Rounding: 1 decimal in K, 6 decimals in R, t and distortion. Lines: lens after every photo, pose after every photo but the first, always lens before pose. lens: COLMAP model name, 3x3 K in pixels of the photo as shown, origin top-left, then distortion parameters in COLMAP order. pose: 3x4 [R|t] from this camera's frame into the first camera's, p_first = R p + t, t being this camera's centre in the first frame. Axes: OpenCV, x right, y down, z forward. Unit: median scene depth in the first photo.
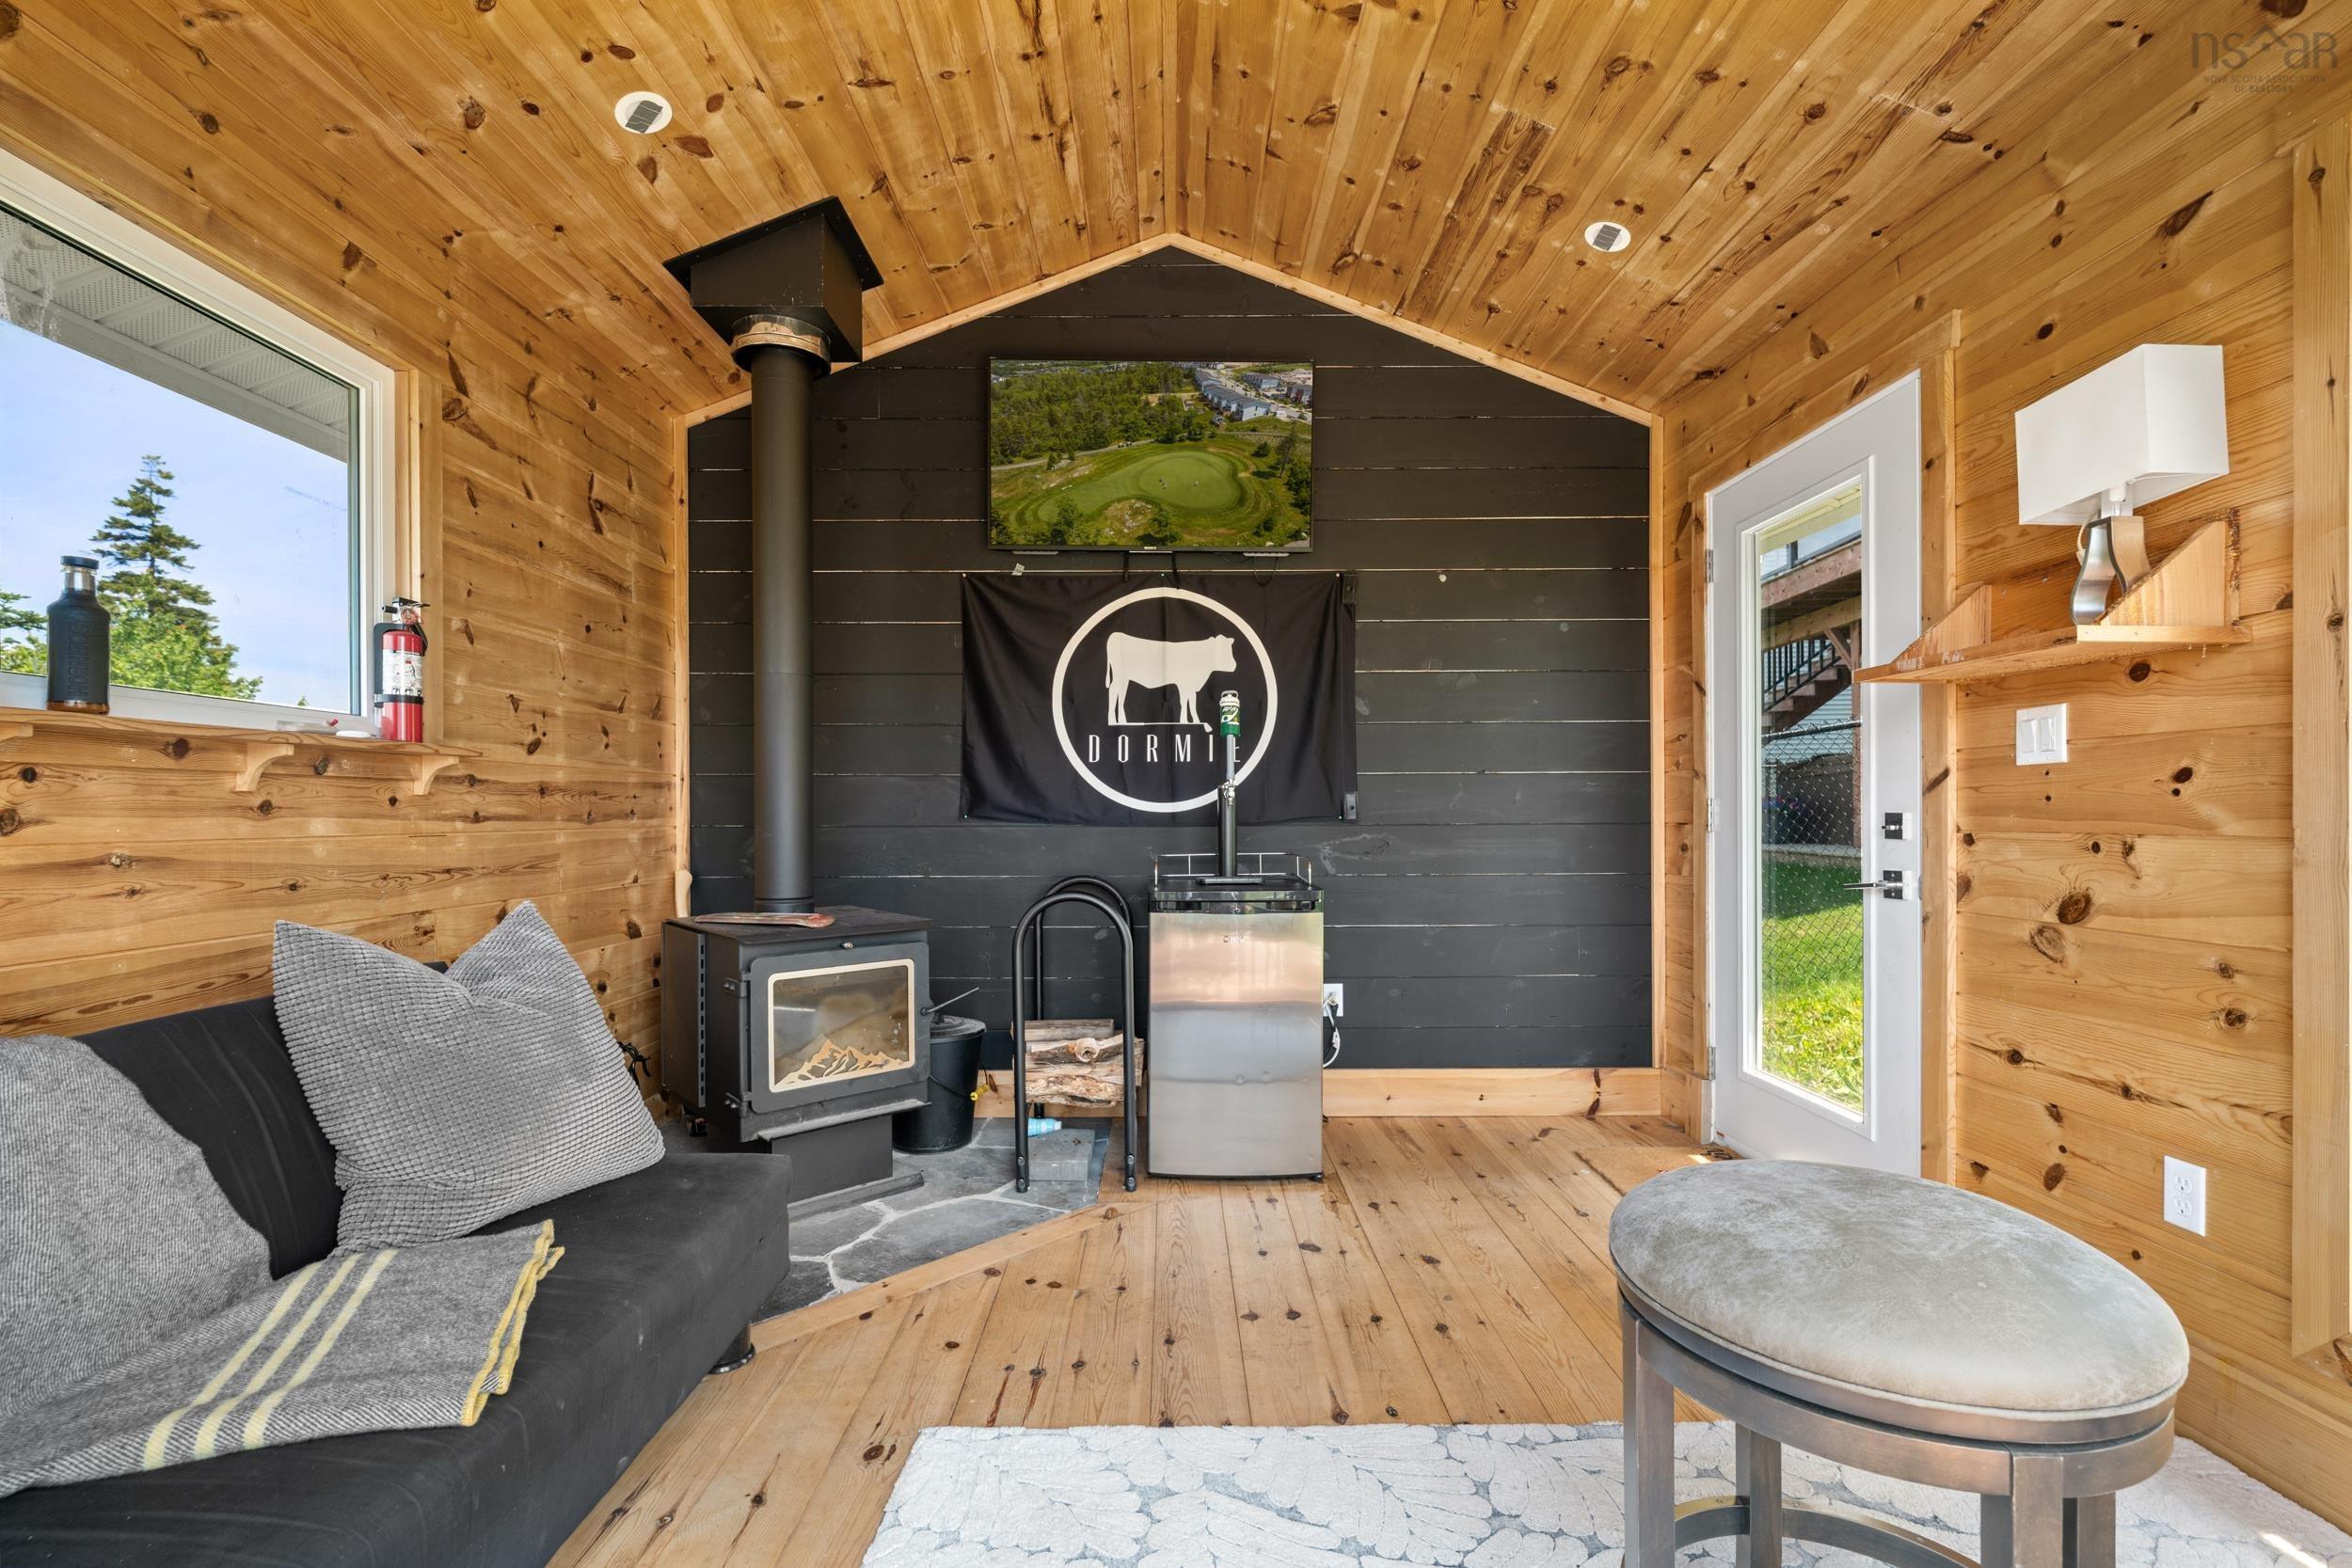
lens RADIAL K [[1060.8, 0, 1174.7], [0, 1060.8, 823.3], [0, 0, 1]] dist [-0.007452, 0.000091]
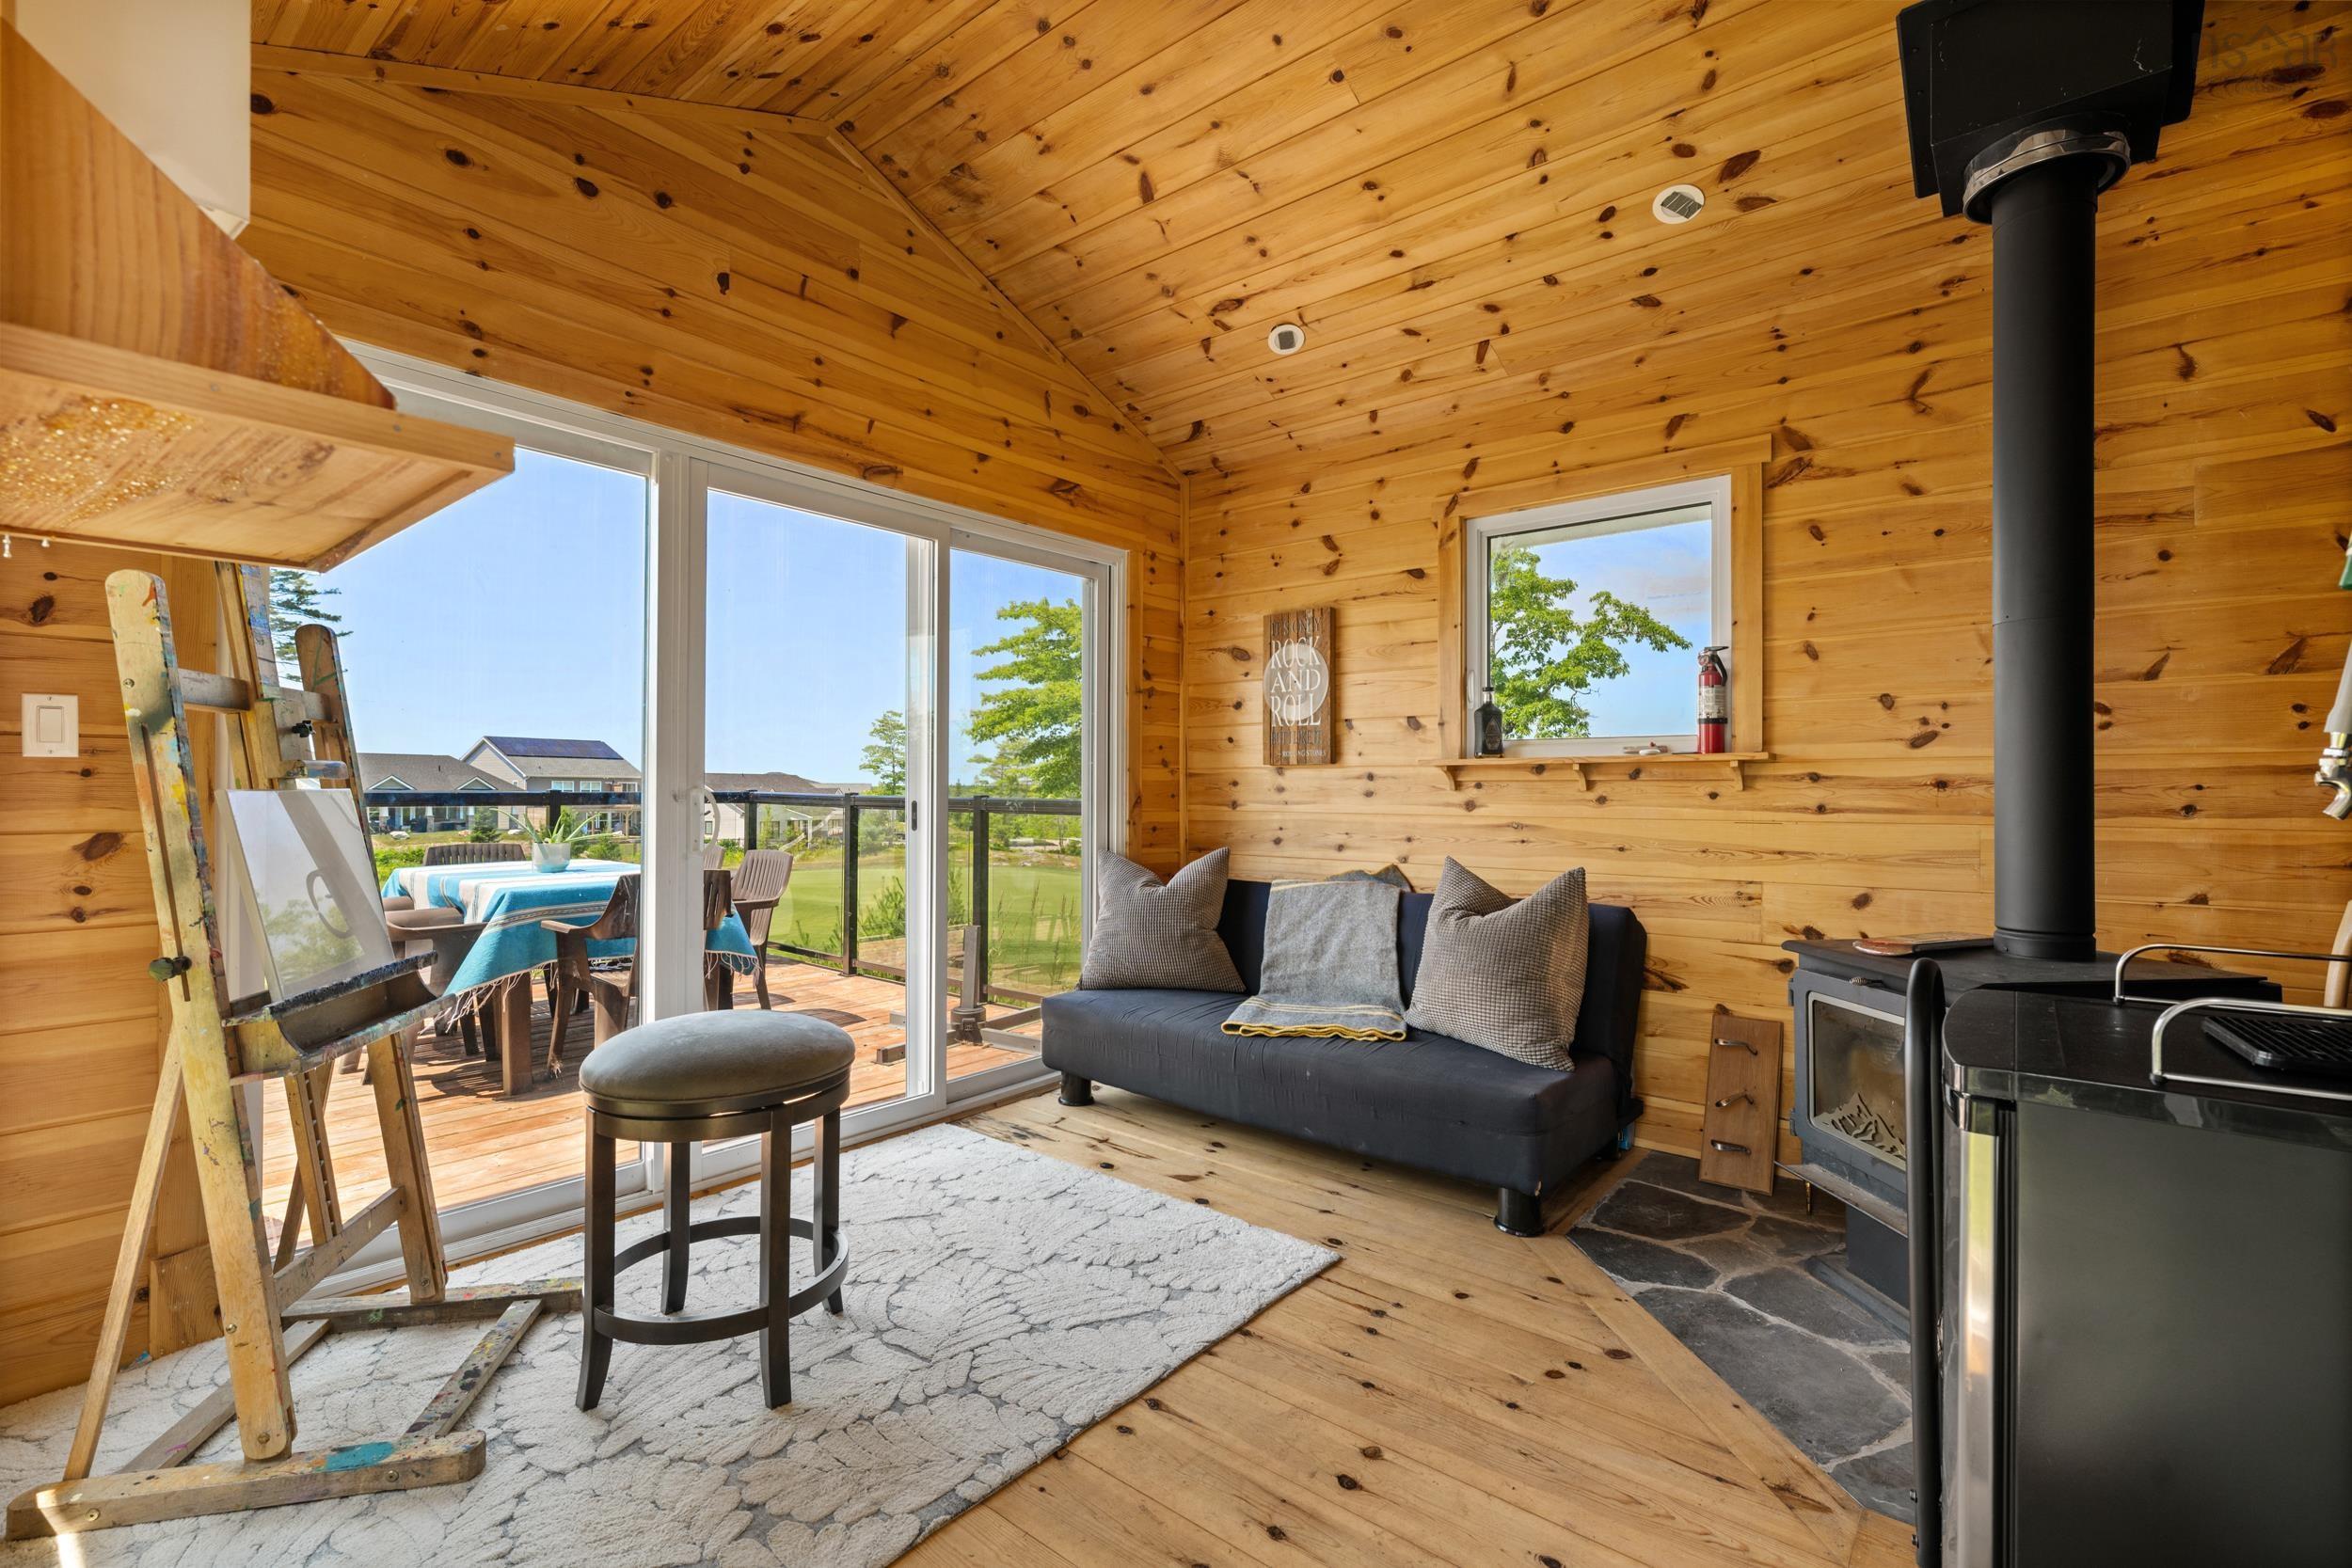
lens RADIAL K [[1032.1, 0, 1163.7], [0, 1032.1, 783.2], [0, 0, 1]] dist [-0.000605, 0.000048]
pose [[-0.652529, -0.001984, -0.757761, 0.701068], [-0.006682, 0.999973, 0.003136, -0.035085], [0.757734, 0.007109, -0.652525, 1.273313]]
